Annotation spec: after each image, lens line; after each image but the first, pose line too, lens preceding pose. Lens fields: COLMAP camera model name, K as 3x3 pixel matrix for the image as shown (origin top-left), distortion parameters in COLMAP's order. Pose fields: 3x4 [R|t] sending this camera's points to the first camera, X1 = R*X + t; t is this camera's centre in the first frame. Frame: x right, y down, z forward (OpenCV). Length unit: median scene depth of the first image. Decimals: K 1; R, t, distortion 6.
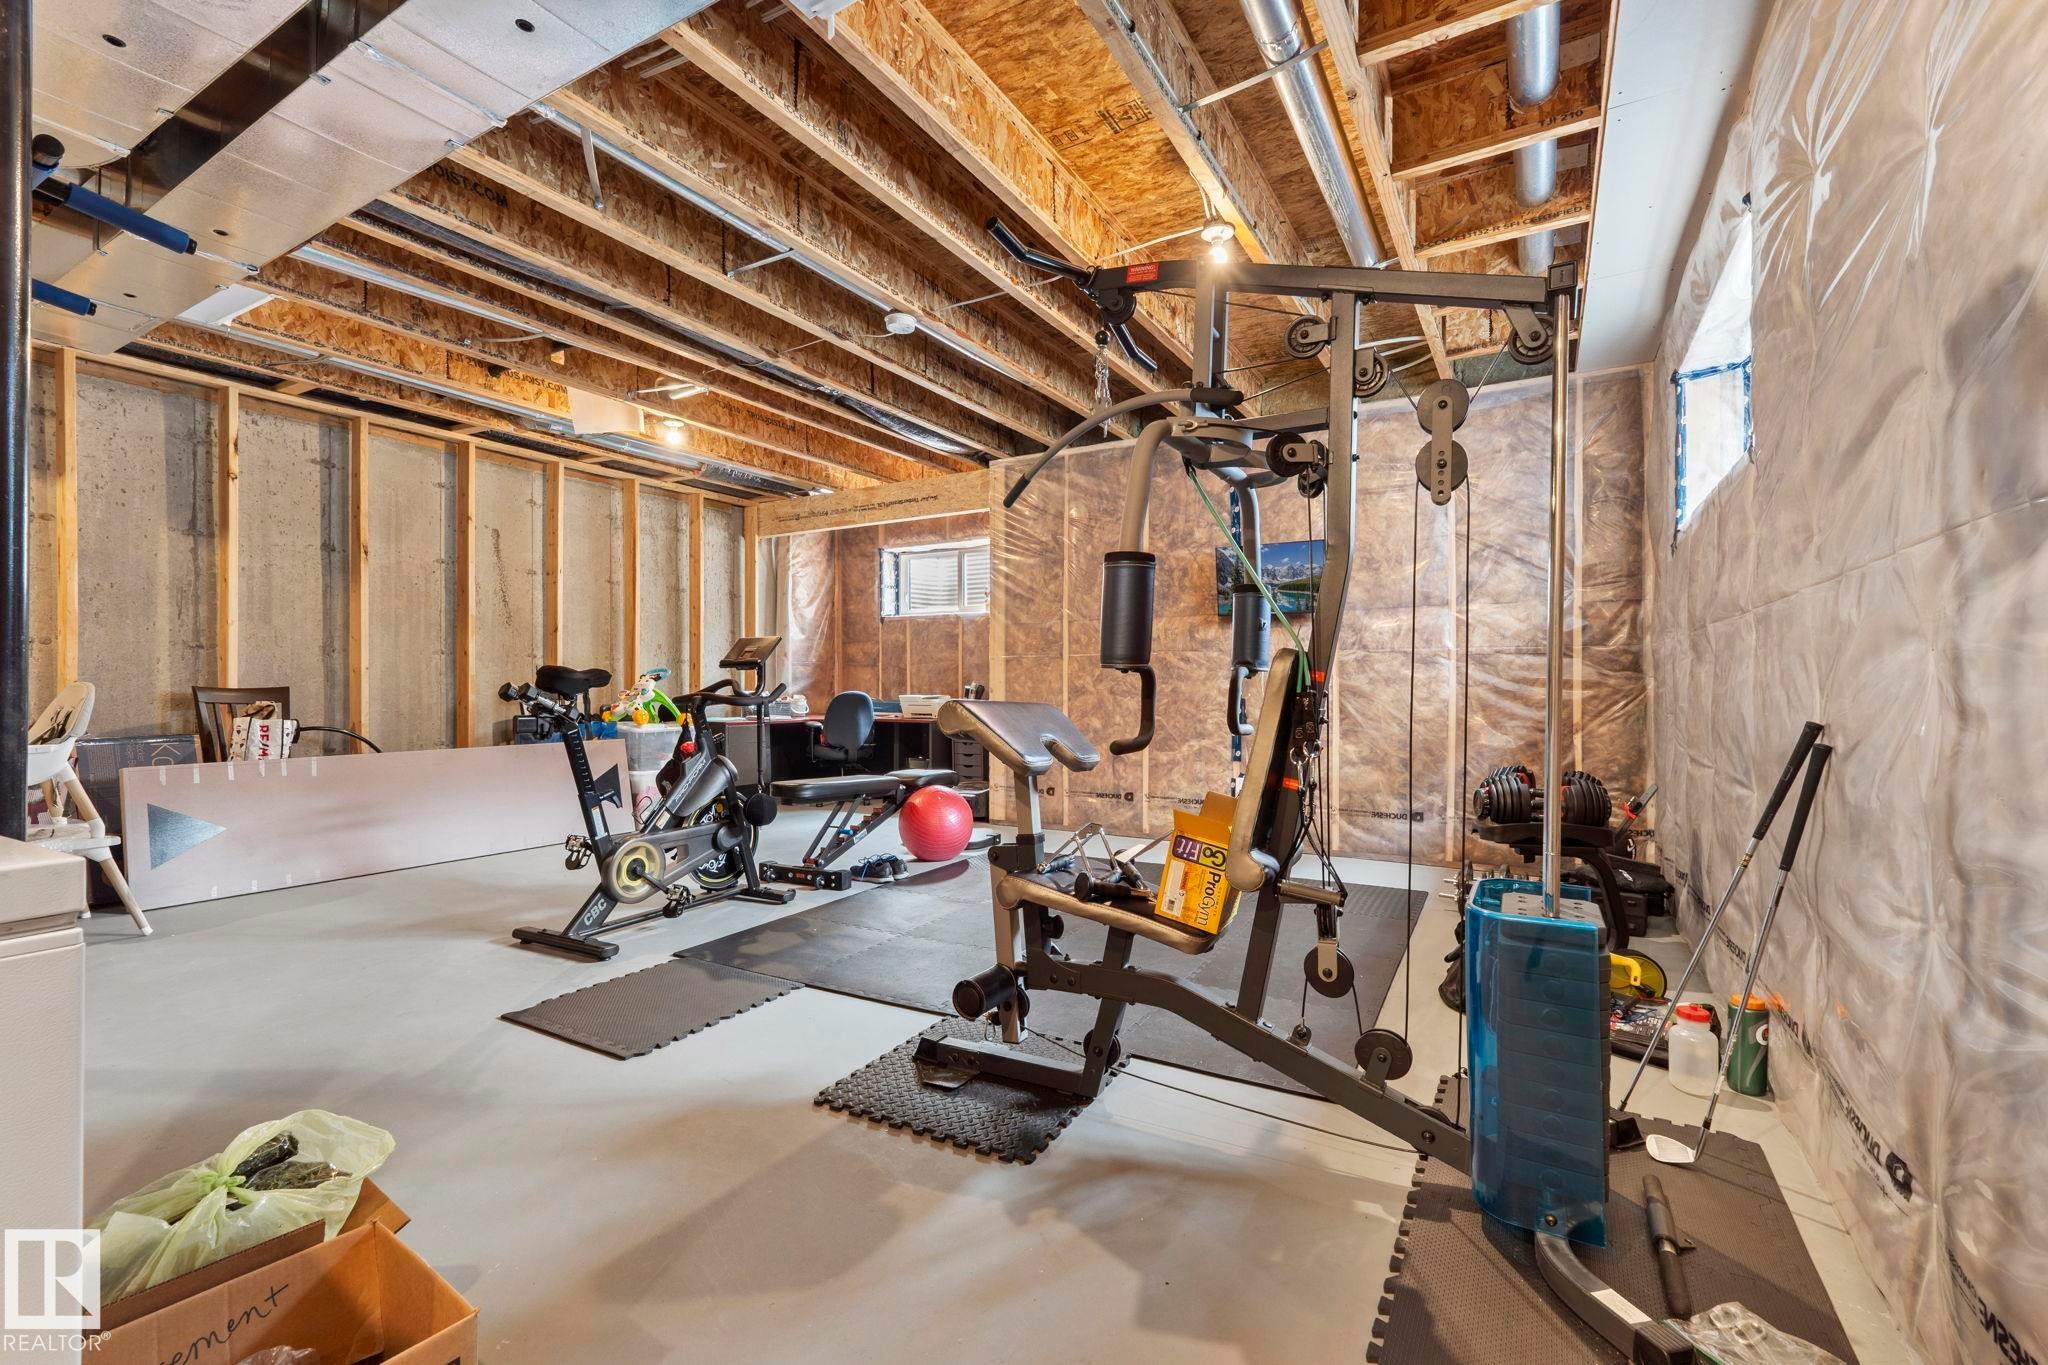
lens RADIAL K [[866.8, 0, 1030.5], [0, 866.8, 695.8], [0, 0, 1]] dist [0.004361, 0.001199]
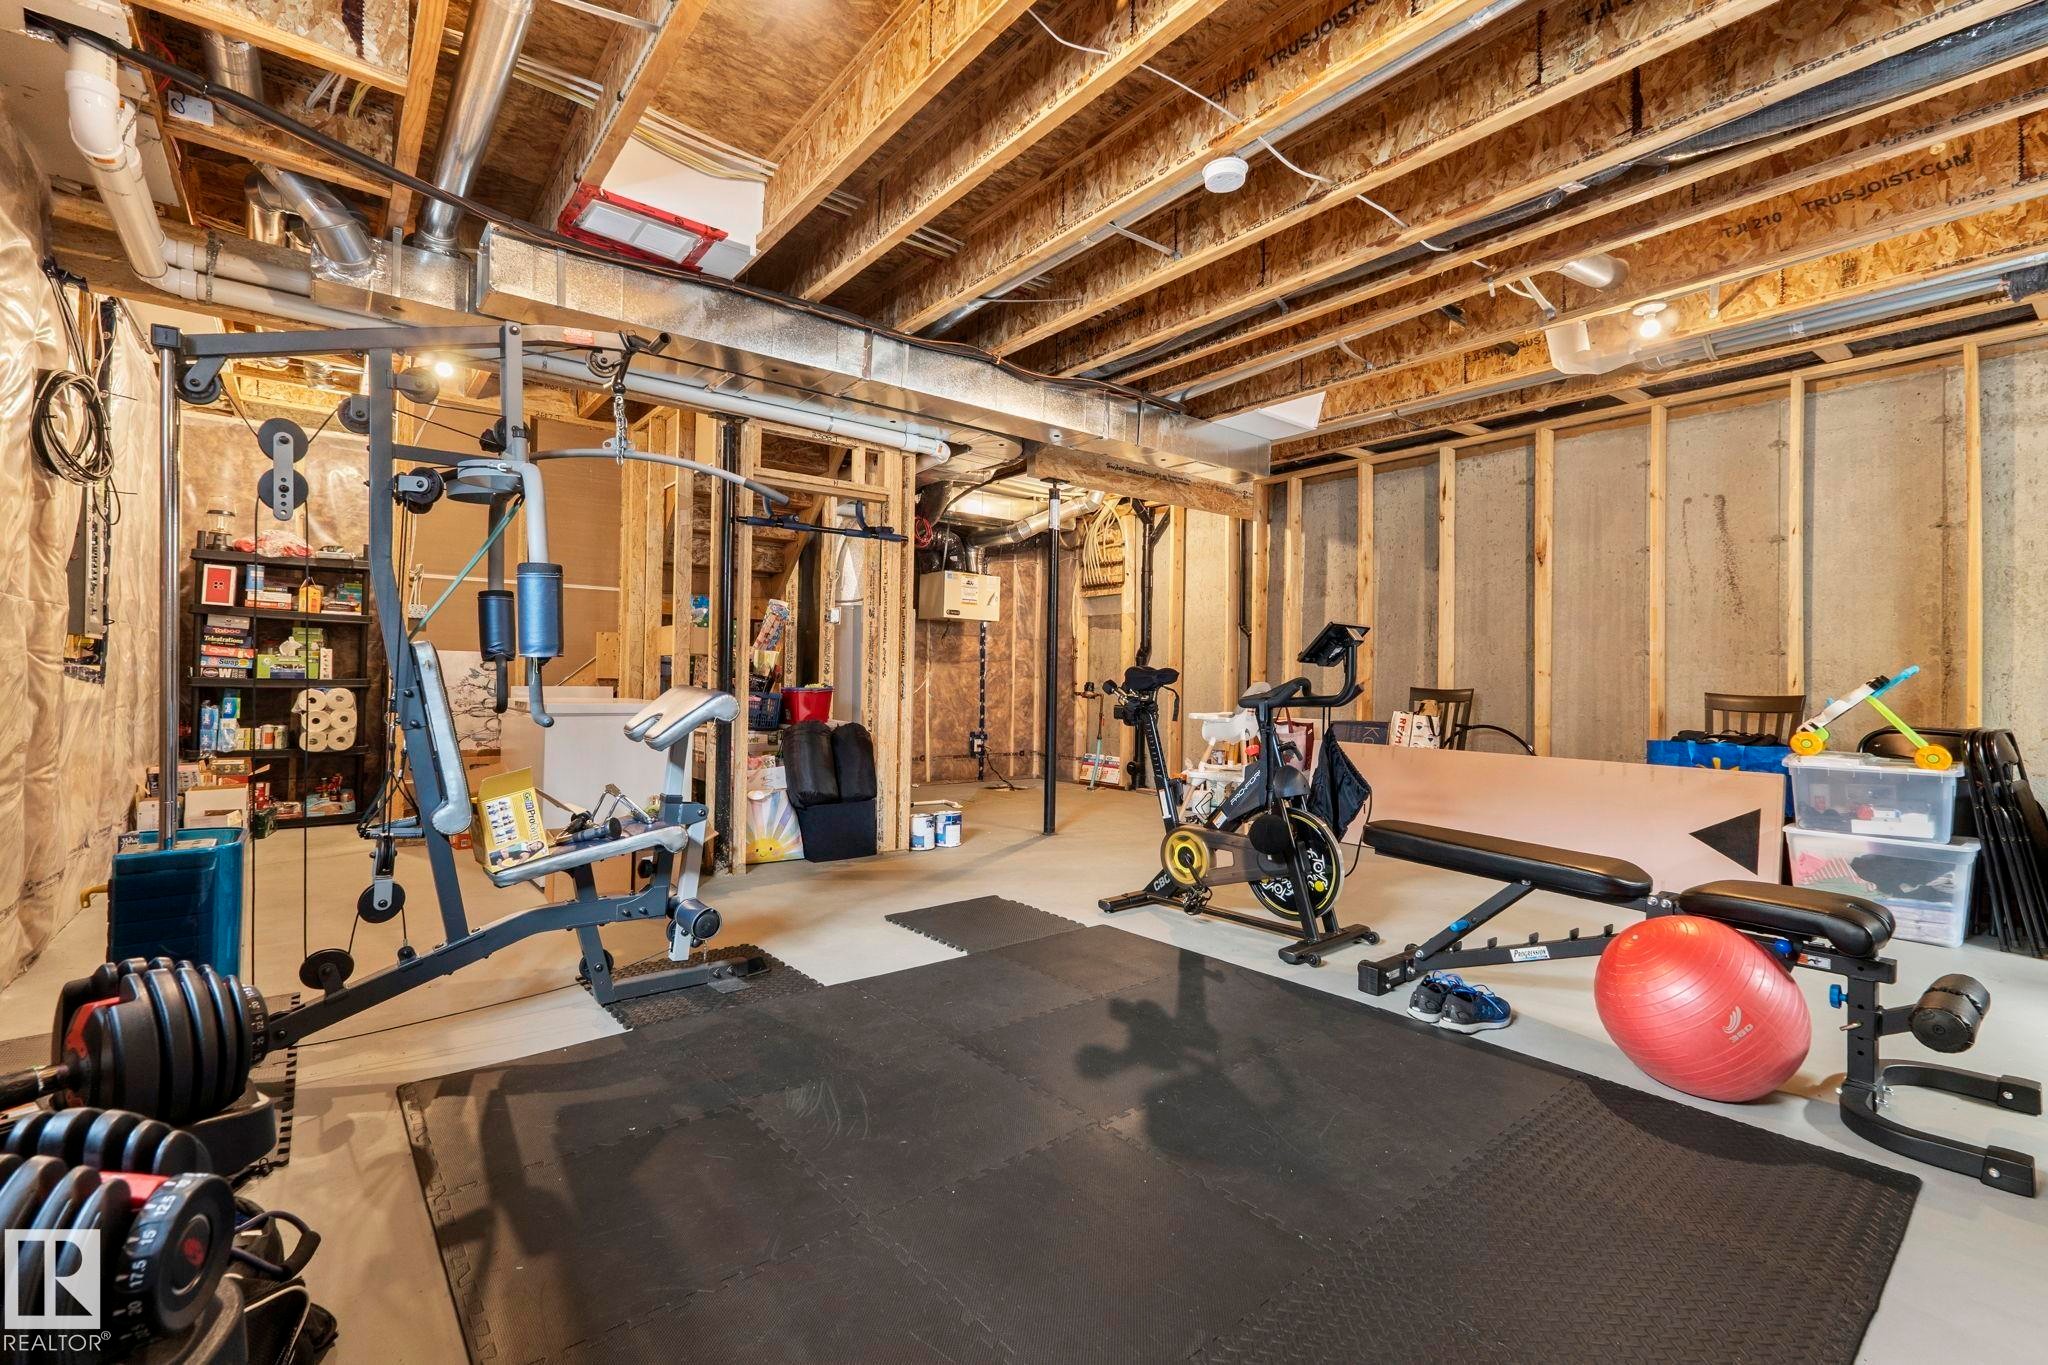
lens RADIAL K [[866.8, 0, 1010.3], [0, 866.8, 664.7], [0, 0, 1]] dist [0.004361, 0.001199]
pose [[-0.368450, -0.020732, -0.929416, 0.543314], [-0.031476, 0.999456, -0.009816, -0.013548], [0.929115, 0.025638, -0.368902, 1.064204]]
